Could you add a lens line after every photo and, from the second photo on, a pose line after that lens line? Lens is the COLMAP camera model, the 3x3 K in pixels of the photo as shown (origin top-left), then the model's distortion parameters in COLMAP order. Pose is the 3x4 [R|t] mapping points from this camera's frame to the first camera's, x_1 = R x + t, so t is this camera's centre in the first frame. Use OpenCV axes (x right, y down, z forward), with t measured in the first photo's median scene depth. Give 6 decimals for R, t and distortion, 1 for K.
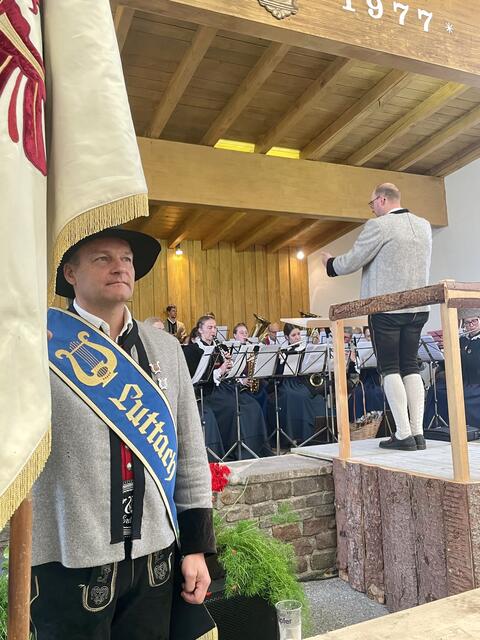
lens RADIAL K [[572.8, 0, 251.1], [0, 572.8, 320.0], [0, 0, 1]] dist [0.013609, -0.006465]
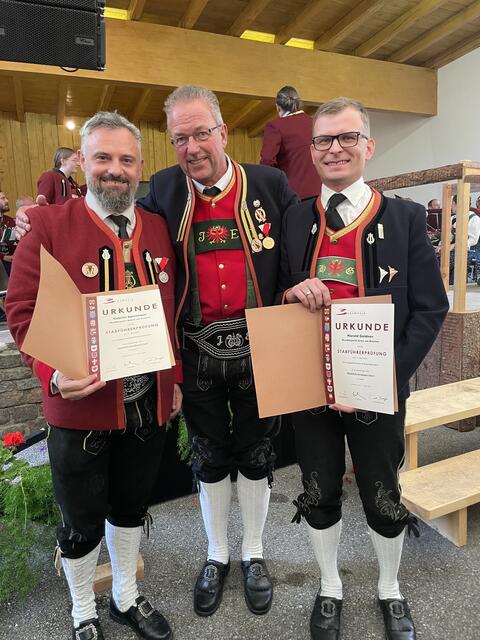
lens RADIAL K [[478.7, 0, 240.0], [0, 478.7, 320.0], [0, 0, 1]] dist [0.045848, -0.078395]
pose [[0.999936, 0.011255, -0.001322, -0.054155], [-0.010604, 0.970434, 0.241132, 0.007677], [0.003997, -0.241103, 0.970491, -0.047478]]
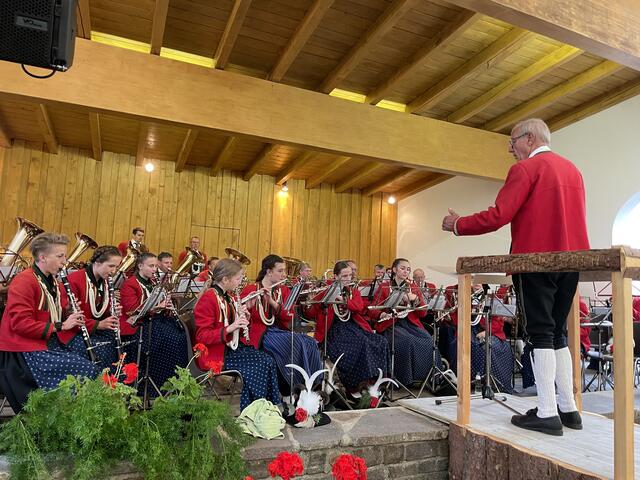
lens RADIAL K [[478.7, 0, 320.0], [0, 478.7, 240.0], [0, 0, 1]] dist [0.045848, -0.078395]
pose [[0.995862, 0.086151, -0.028939, -0.030085], [-0.086743, 0.996032, -0.019889, -0.007925], [0.027111, 0.022317, 0.999383, 0.091367]]
